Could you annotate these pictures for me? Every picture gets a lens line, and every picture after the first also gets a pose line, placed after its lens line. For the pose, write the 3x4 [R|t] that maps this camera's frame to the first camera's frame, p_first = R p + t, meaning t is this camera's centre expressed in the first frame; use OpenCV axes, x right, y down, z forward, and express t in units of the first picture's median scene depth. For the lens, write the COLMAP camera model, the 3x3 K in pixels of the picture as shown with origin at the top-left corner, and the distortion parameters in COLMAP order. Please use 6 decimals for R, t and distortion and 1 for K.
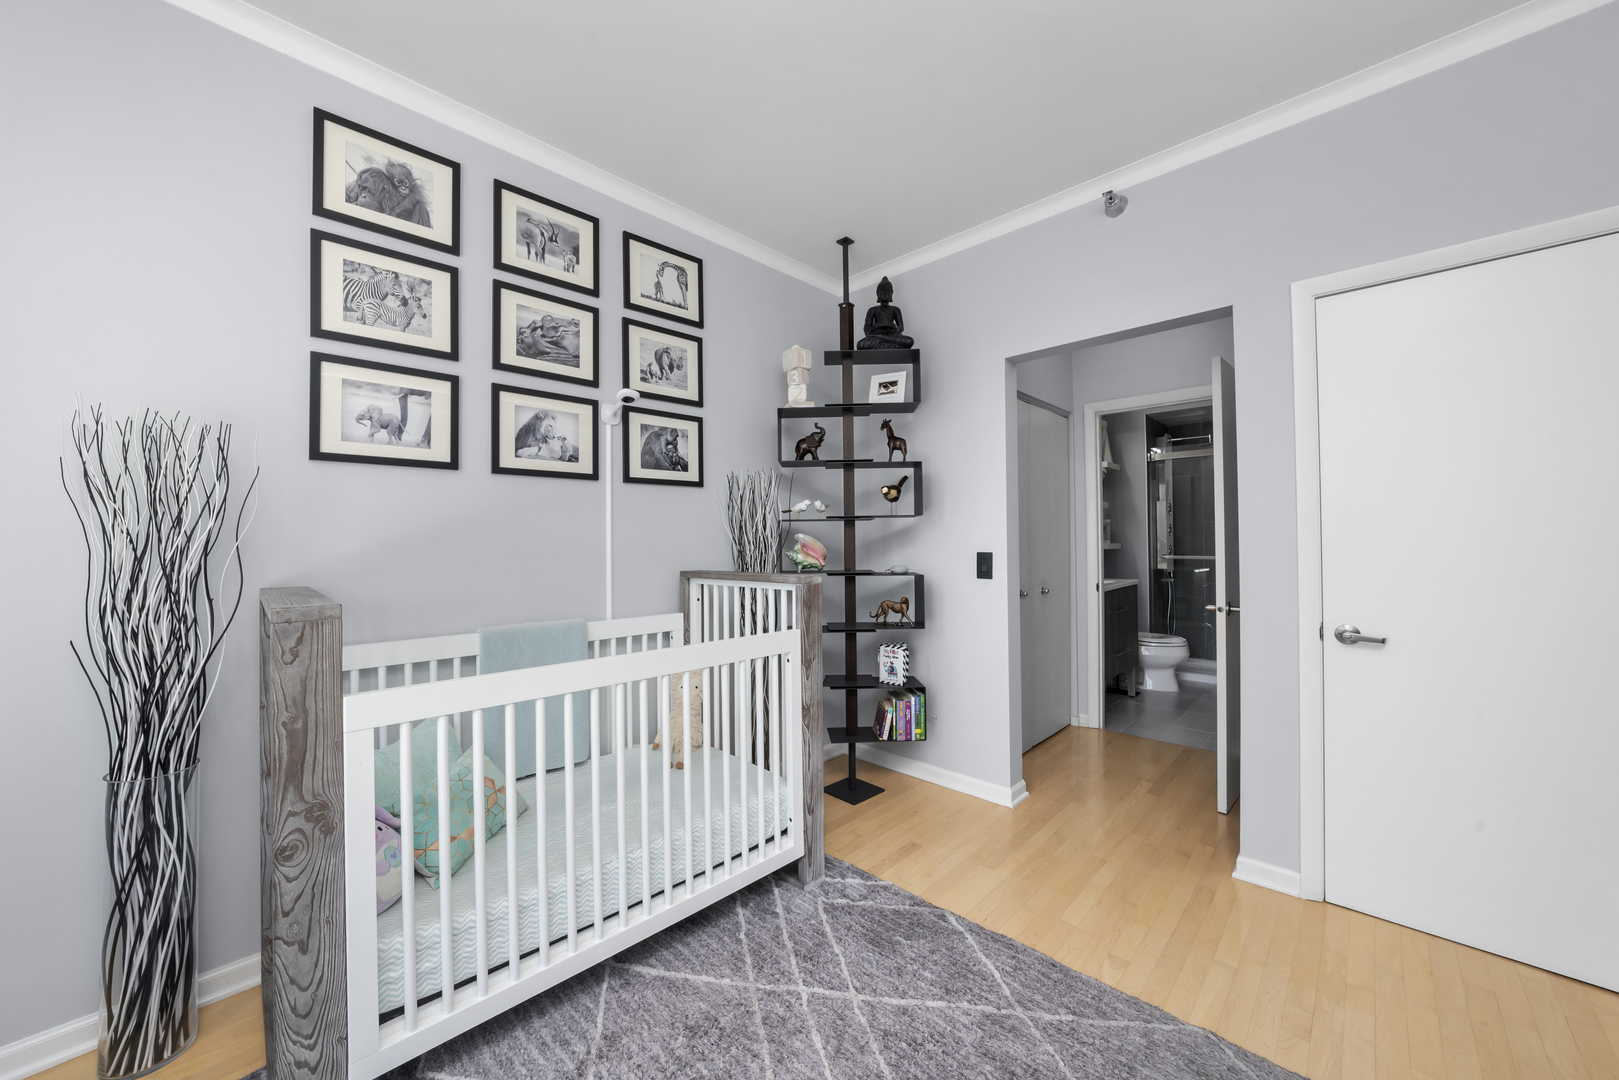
lens RADIAL K [[602.9, 0, 806.7], [0, 602.9, 552.6], [0, 0, 1]] dist [-0.027387, -0.000012]
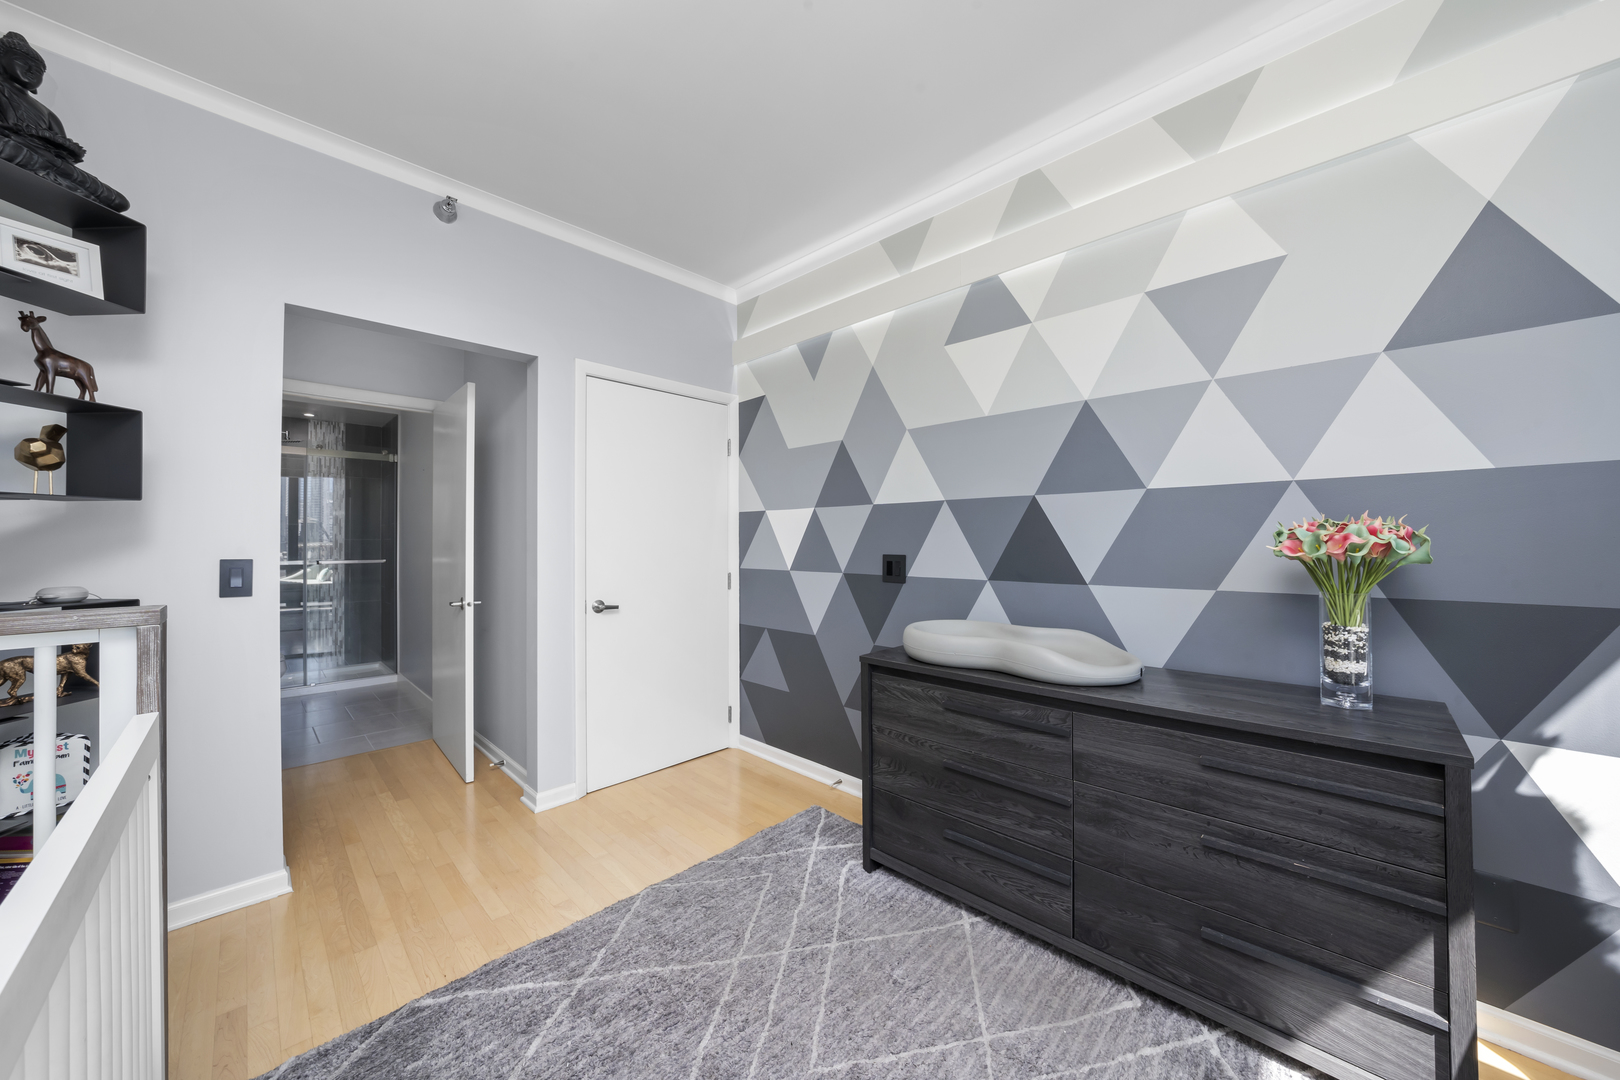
lens RADIAL K [[571.0, 0, 813.3], [0, 571.0, 553.1], [0, 0, 1]] dist [-0.001163, 0.000142]
pose [[-0.010712, -0.013521, 0.999851, -0.530315], [0.017781, 0.999748, 0.013710, -0.007101], [-0.999785, 0.017926, -0.010468, 0.451762]]
